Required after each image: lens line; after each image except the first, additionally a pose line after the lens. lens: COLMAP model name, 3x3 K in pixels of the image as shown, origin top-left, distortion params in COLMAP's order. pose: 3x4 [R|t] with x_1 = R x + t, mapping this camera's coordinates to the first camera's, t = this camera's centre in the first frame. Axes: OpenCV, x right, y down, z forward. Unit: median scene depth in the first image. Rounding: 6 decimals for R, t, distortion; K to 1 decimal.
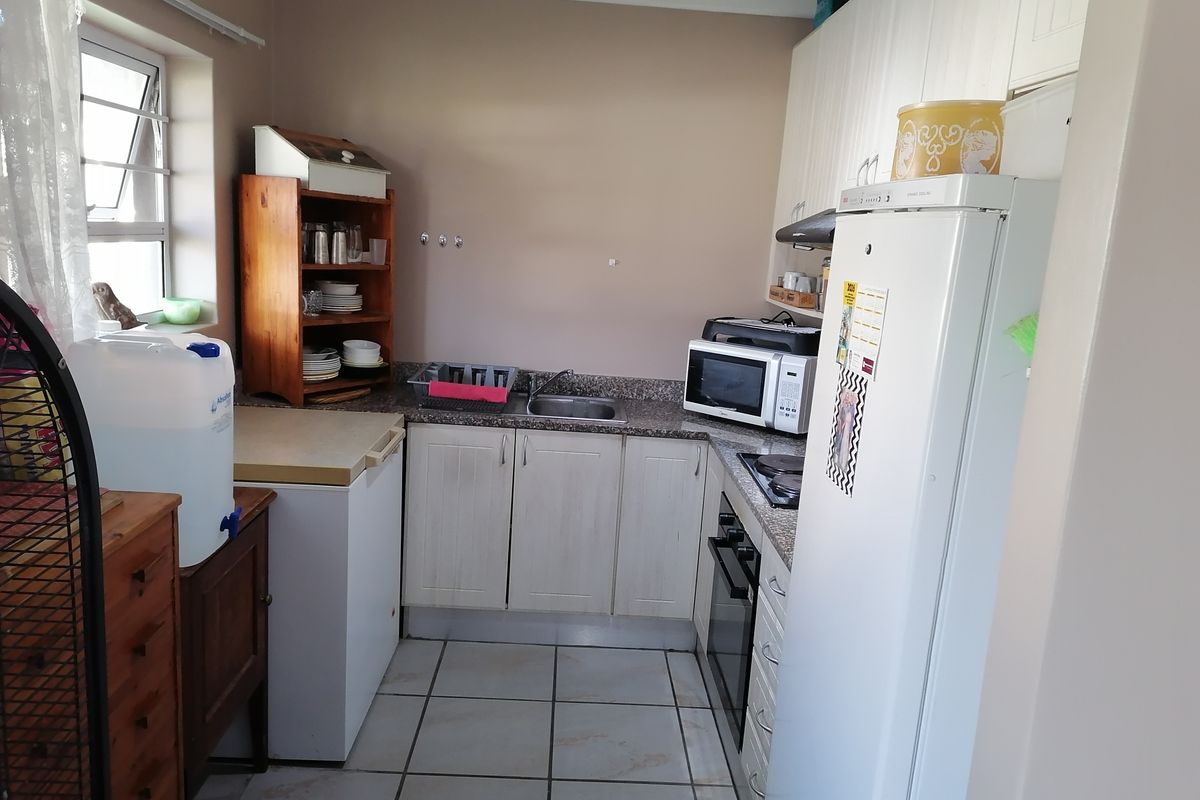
lens RADIAL K [[902.1, 0, 597.7], [0, 902.1, 410.9], [0, 0, 1]] dist [0.038026, -0.010491]
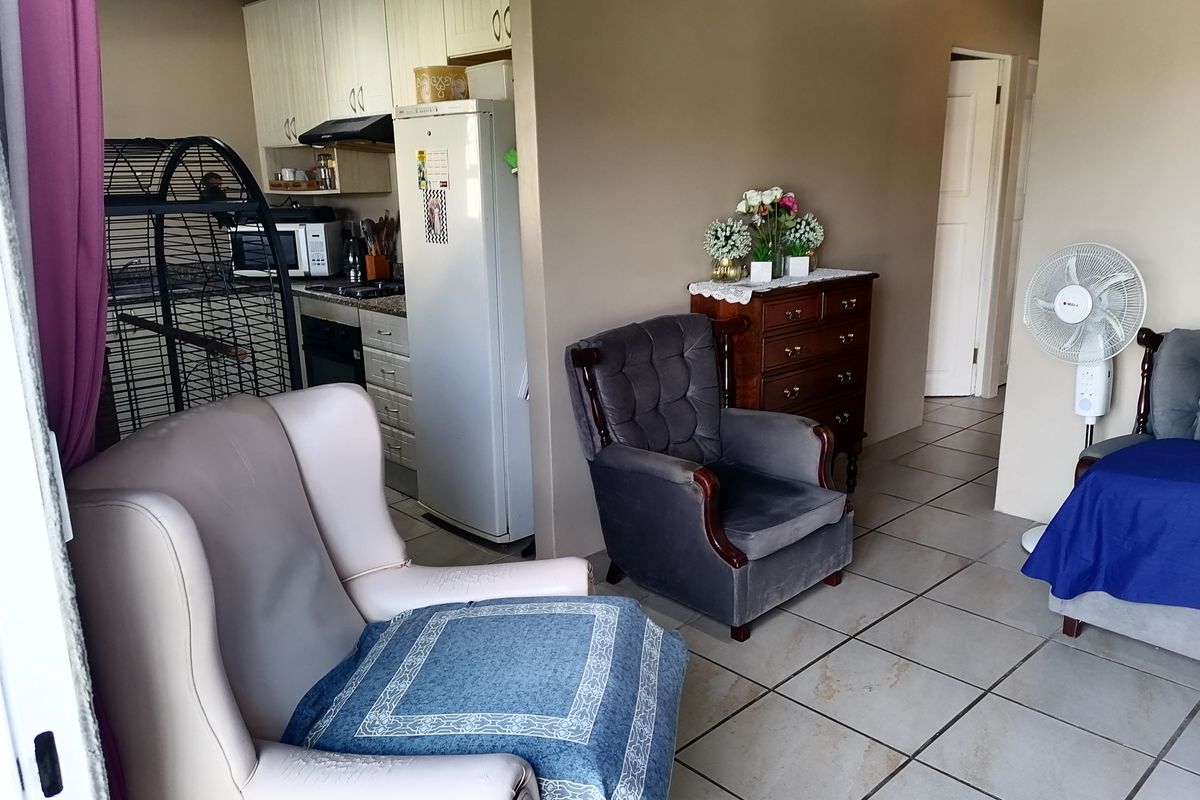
lens RADIAL K [[902.1, 0, 596.8], [0, 902.1, 401.7], [0, 0, 1]] dist [0.038026, -0.010491]
pose [[0.756452, -0.251361, 0.603819, -0.871524], [0.203252, 0.967836, 0.148265, 0.208037], [-0.621666, 0.010572, 0.783211, -0.976717]]
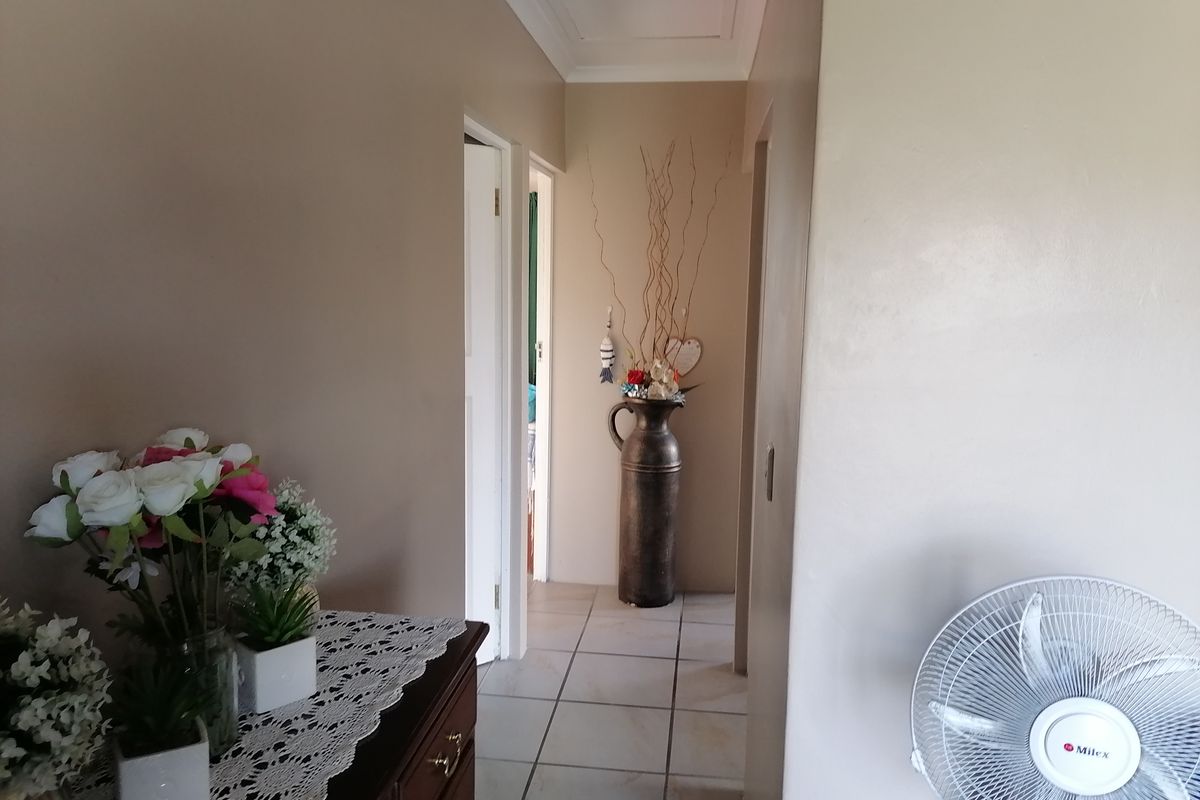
lens RADIAL K [[902.1, 0, 598.1], [0, 902.1, 399.0], [0, 0, 1]] dist [0.038026, -0.010491]
pose [[0.167482, -0.211554, 0.962910, 2.684977], [0.179574, 0.966912, 0.181200, -0.289014], [-0.969383, 0.142566, 0.199930, 2.021850]]
